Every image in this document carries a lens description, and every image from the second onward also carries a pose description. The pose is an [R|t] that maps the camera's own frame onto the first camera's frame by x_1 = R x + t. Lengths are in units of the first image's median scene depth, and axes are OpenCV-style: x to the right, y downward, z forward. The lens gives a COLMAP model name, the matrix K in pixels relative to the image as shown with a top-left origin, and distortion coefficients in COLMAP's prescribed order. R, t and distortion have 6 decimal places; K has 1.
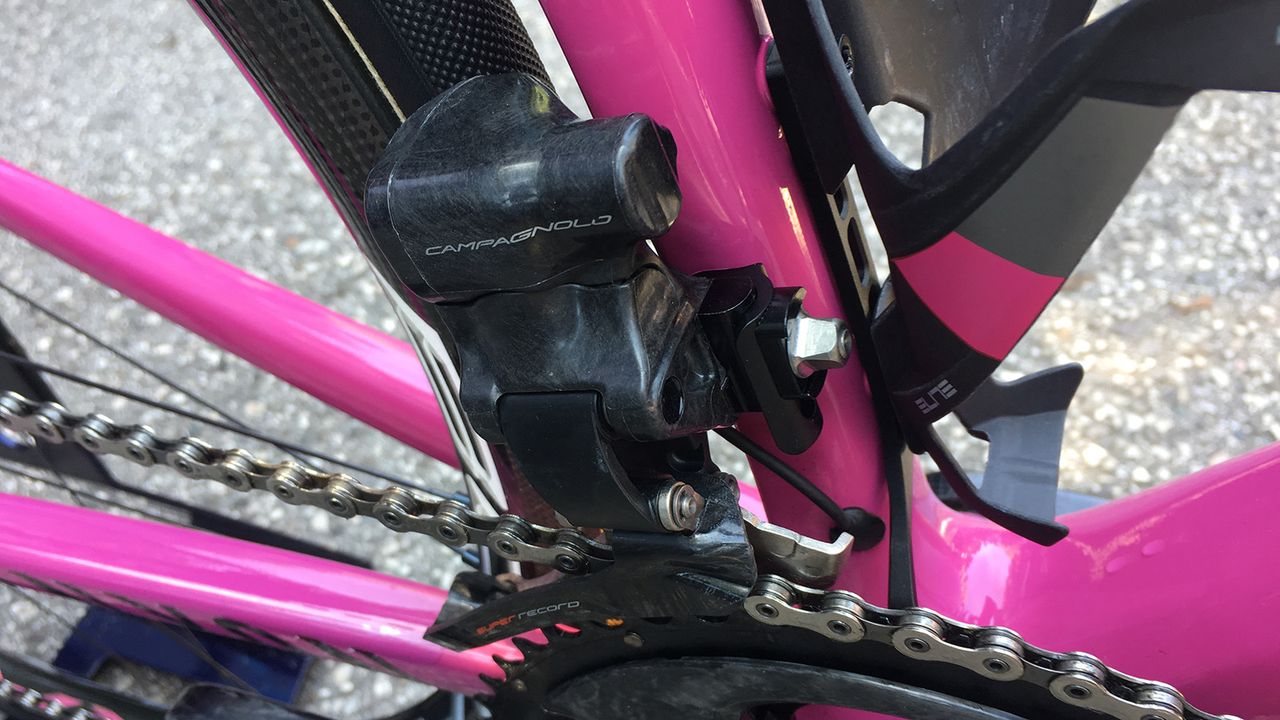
lens RADIAL K [[1110.6, 0, 640.0], [0, 1110.6, 360.0], [0, 0, 1]] dist [0.078953, -0.149156]
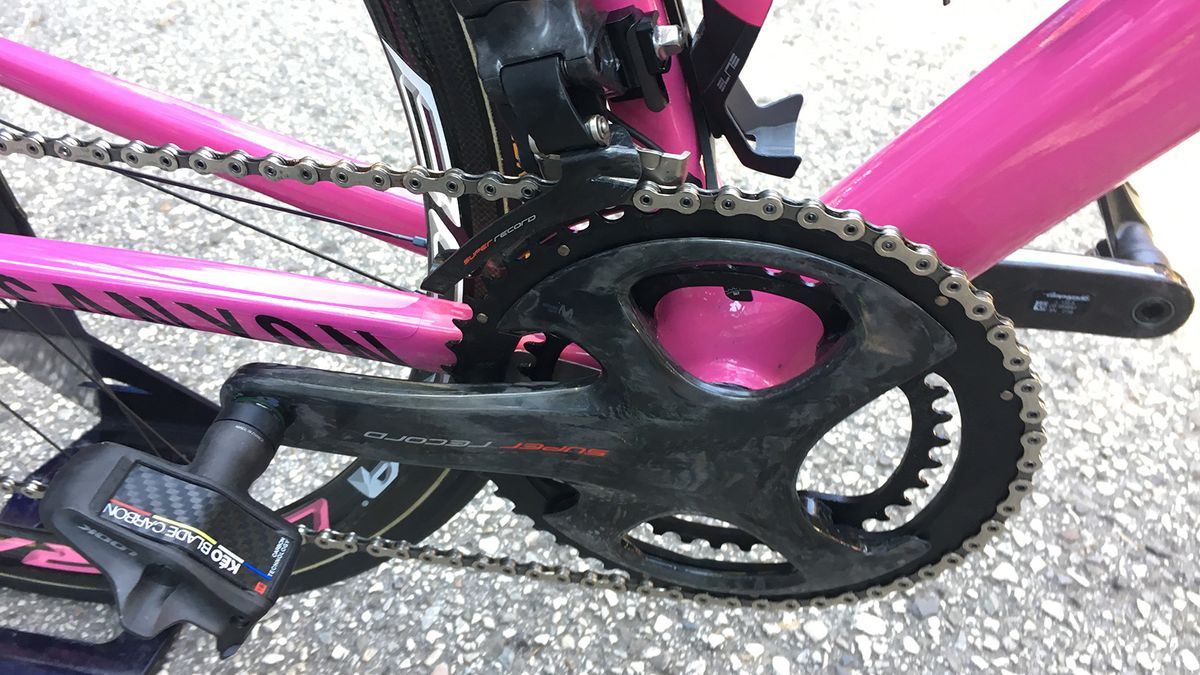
lens RADIAL K [[1074.2, 0, 600.0], [0, 1074.2, 337.5], [0, 0, 1]] dist [-0.010266, -0.016788]
pose [[0.983173, -0.043026, 0.177538, -0.233130], [0.057382, 0.995415, -0.076531, 0.483023], [-0.173431, 0.085430, 0.981134, -0.565862]]
